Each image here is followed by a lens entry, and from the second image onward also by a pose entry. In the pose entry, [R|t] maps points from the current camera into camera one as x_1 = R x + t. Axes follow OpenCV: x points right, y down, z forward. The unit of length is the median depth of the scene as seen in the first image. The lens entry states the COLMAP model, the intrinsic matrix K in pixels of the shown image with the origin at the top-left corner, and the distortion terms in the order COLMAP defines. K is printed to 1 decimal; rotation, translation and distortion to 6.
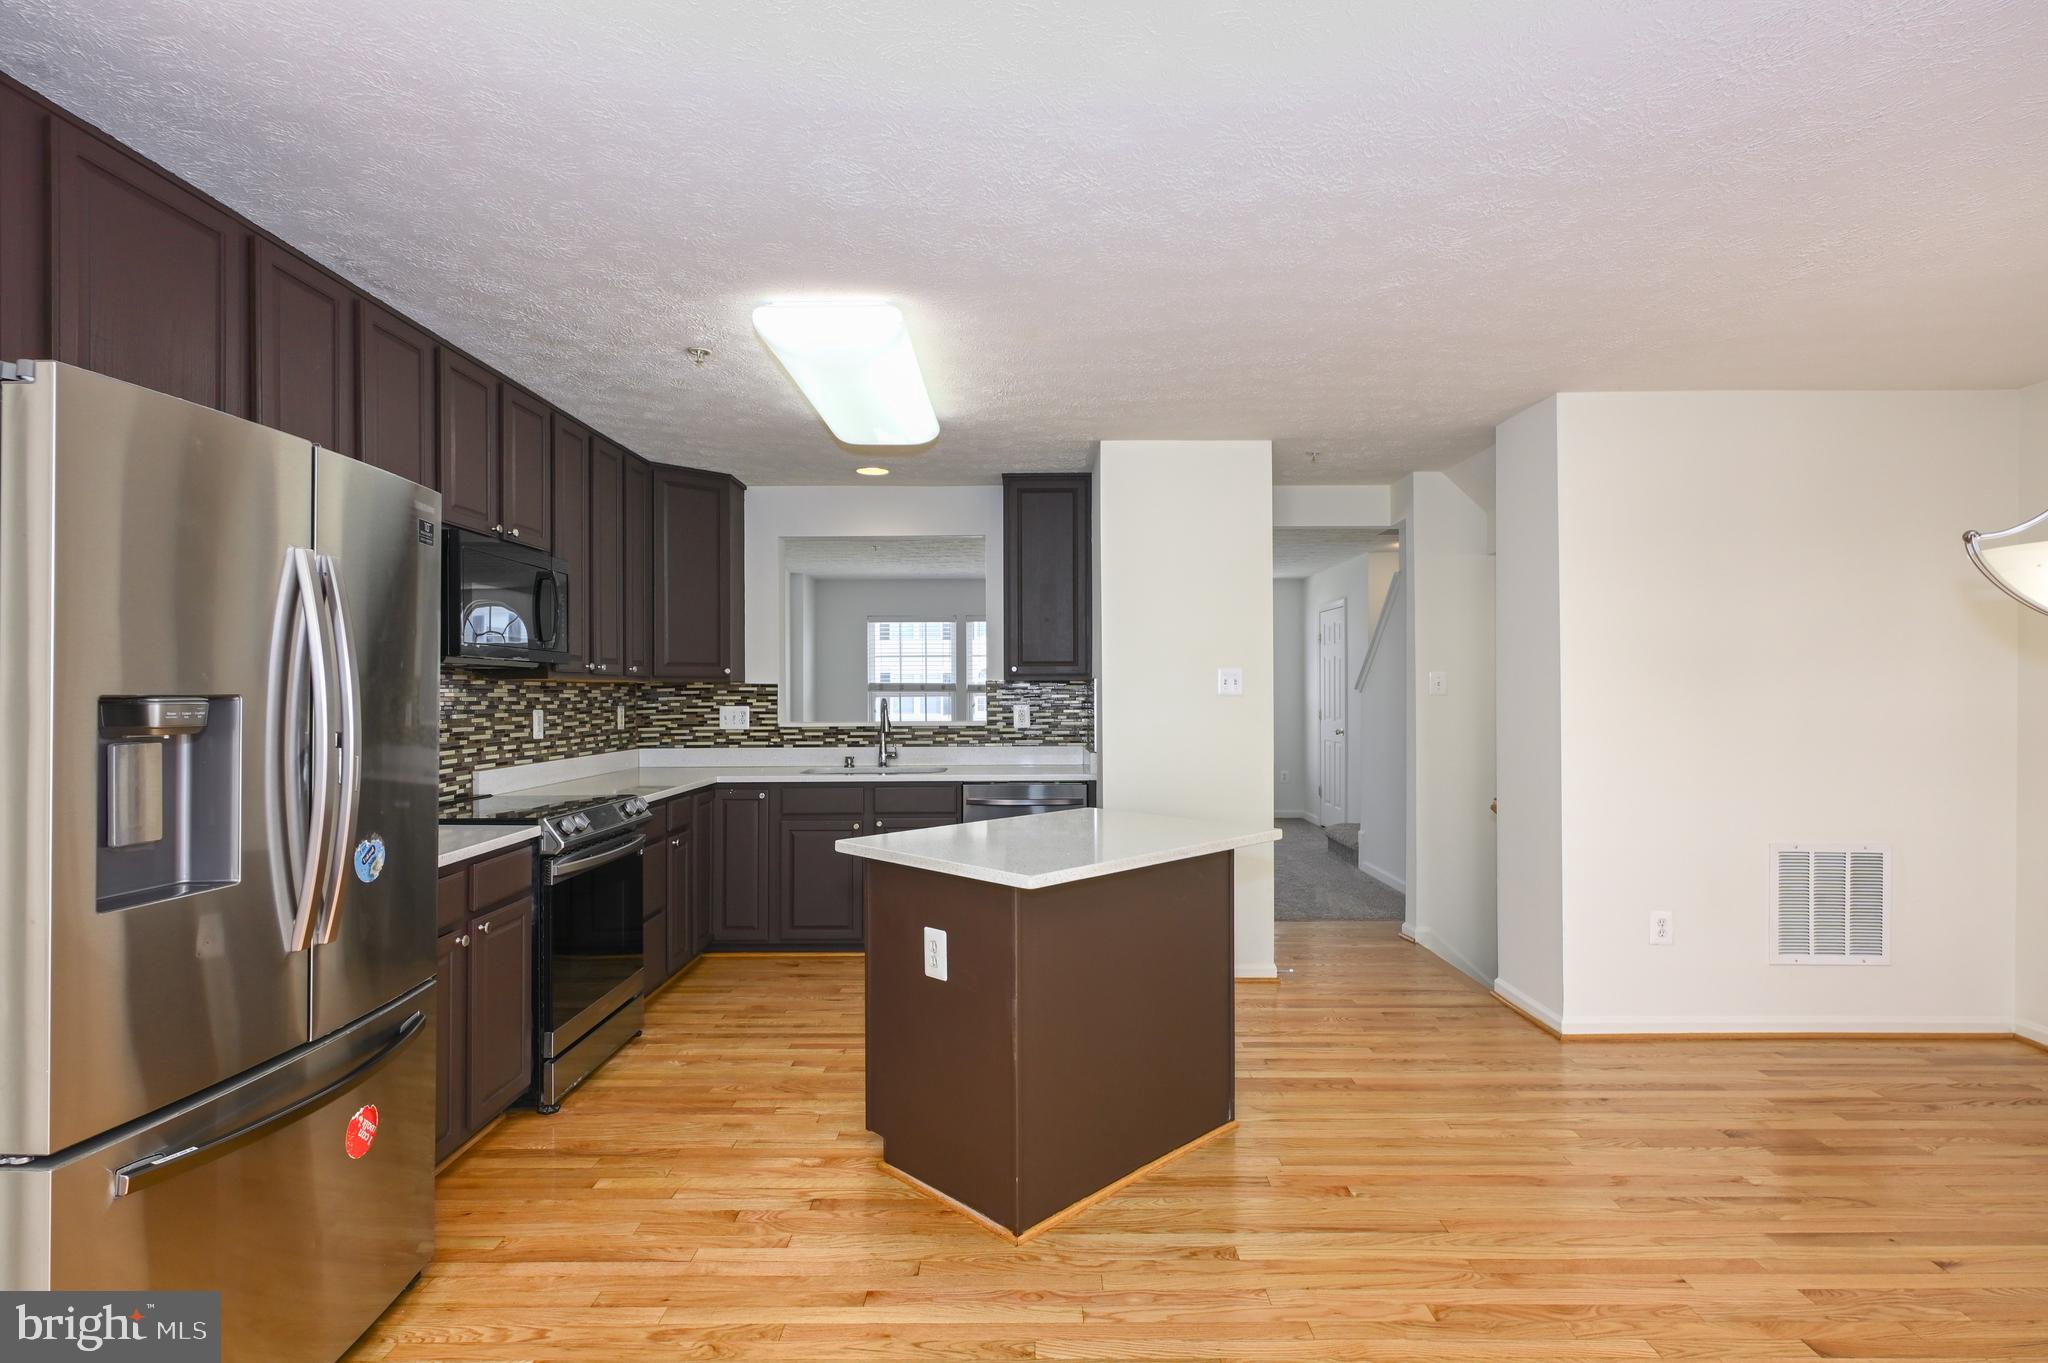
lens RADIAL K [[1033.2, 0, 1024.2], [0, 1033.2, 684.8], [0, 0, 1]] dist [0.004607, -0.000112]
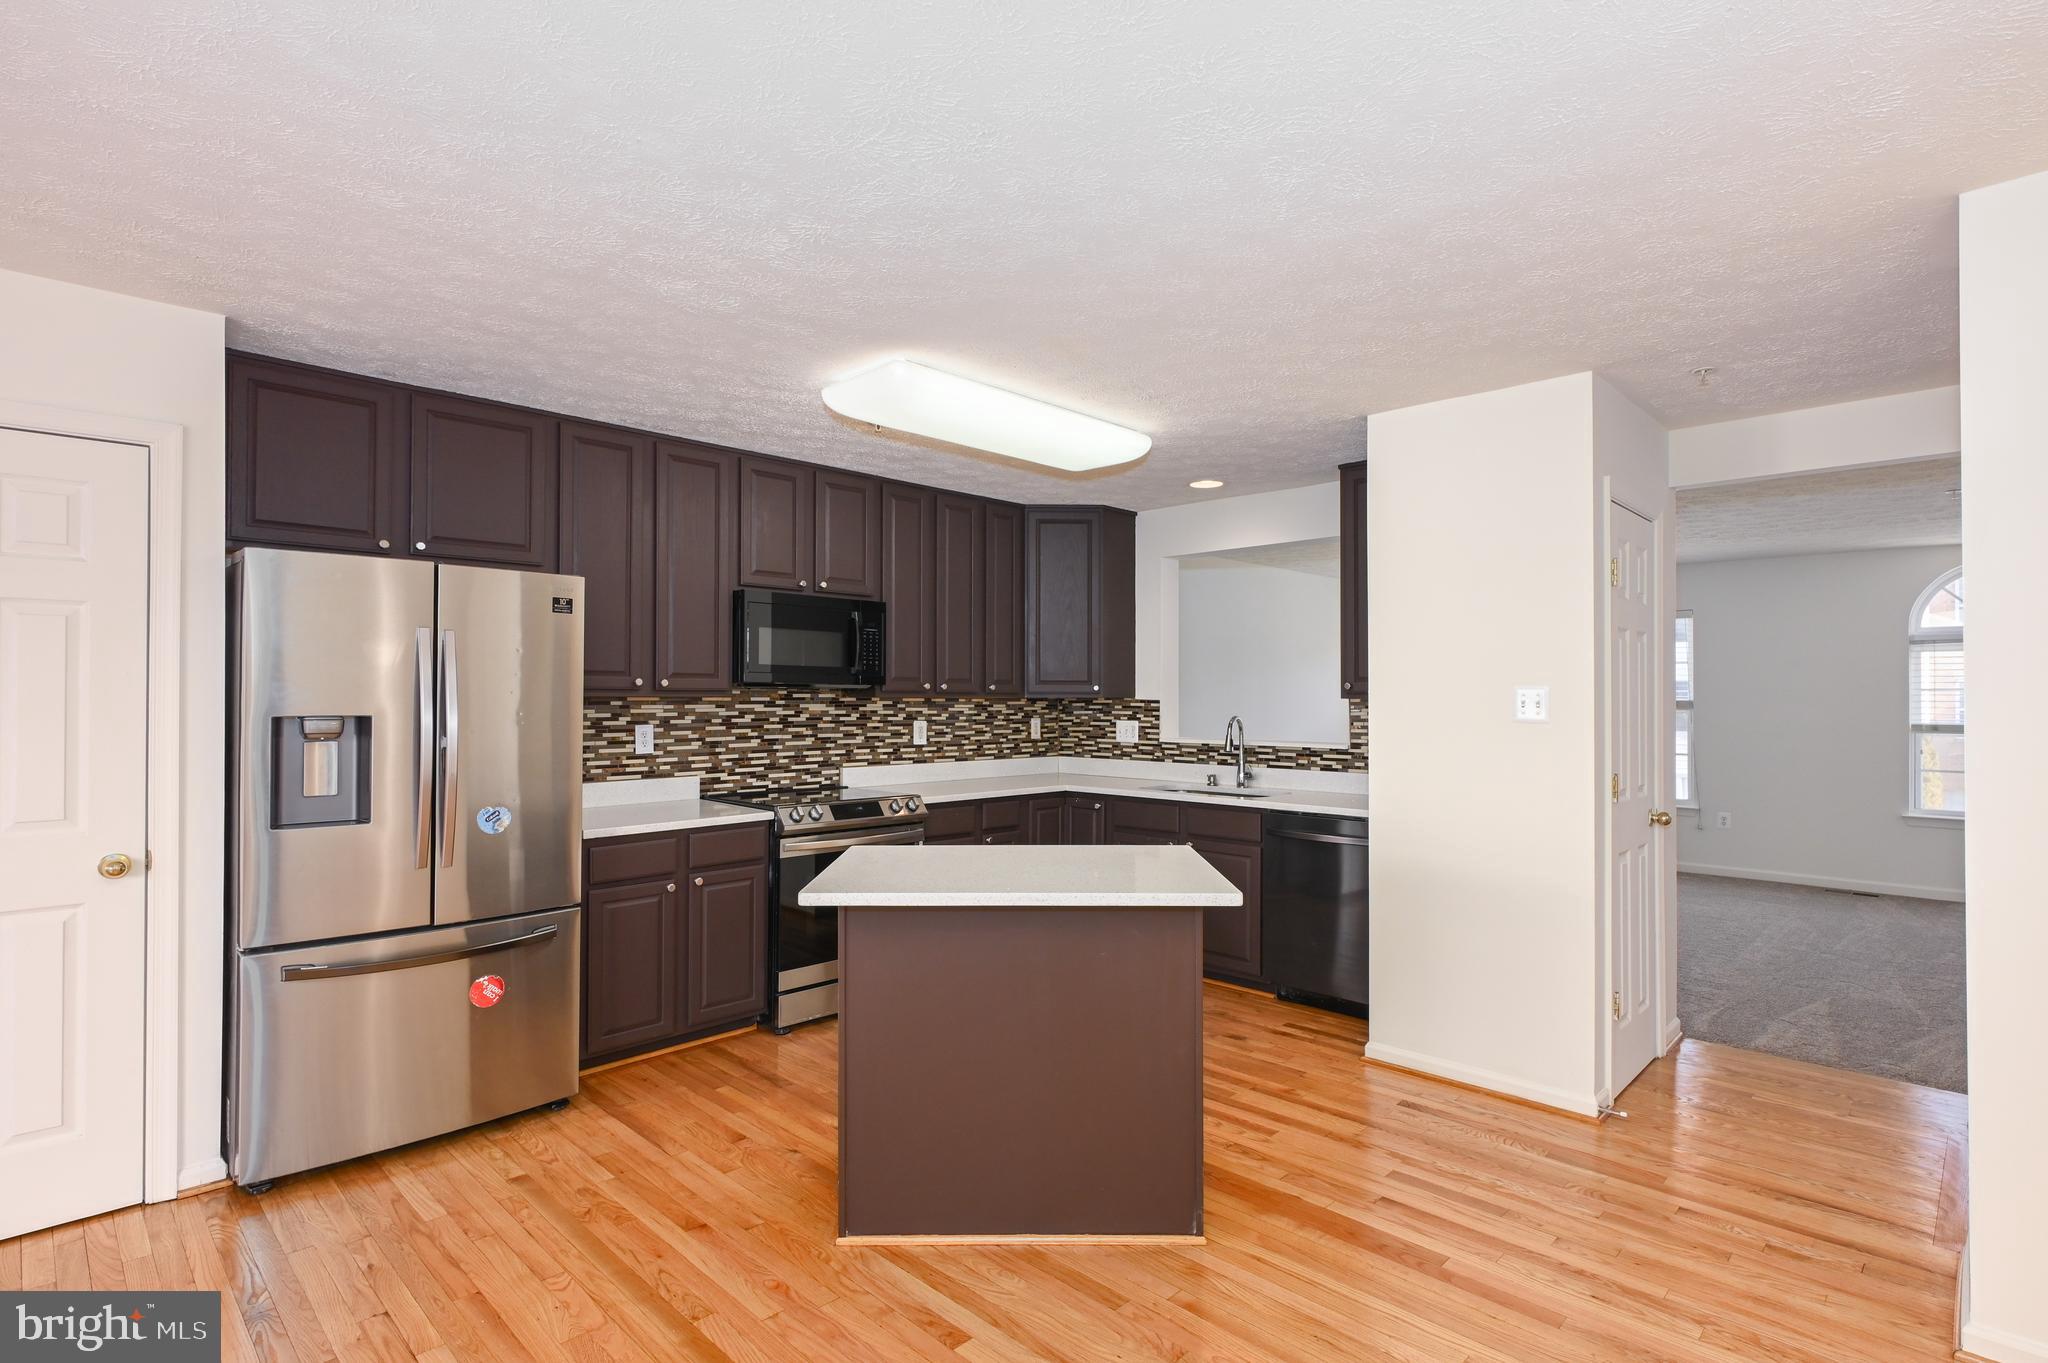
lens RADIAL K [[1033.2, 0, 1021.8], [0, 1033.2, 682.0], [0, 0, 1]] dist [0.004607, -0.000112]
pose [[0.705233, -0.003197, -0.708968, 0.434600], [-0.002040, 0.999977, -0.006539, -0.012844], [0.708973, 0.006057, 0.705210, 0.190990]]
